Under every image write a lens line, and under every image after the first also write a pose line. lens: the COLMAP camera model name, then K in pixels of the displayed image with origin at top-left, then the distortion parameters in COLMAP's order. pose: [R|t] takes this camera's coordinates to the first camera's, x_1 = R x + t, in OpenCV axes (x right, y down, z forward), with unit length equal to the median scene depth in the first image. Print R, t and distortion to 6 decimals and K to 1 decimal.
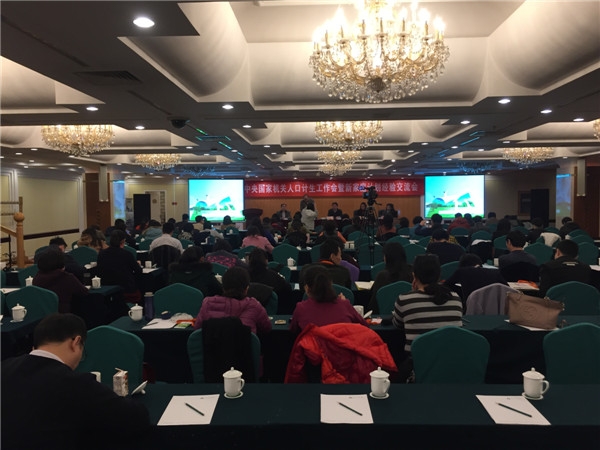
lens RADIAL K [[507.7, 0, 300.3], [0, 507.7, 224.6], [0, 0, 1]] dist [0.000640, 0.000006]
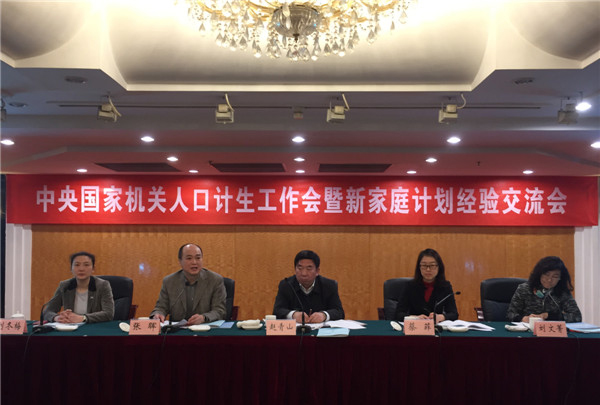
lens RADIAL K [[574.3, 0, 299.7], [0, 574.3, 203.1], [0, 0, 1]] dist [-0.000790, 0.000000]
pose [[0.999464, 0.017649, 0.027577, 0.048740], [-0.014663, 0.994369, -0.104952, -0.031647], [-0.029274, 0.104491, 0.994095, 0.631592]]
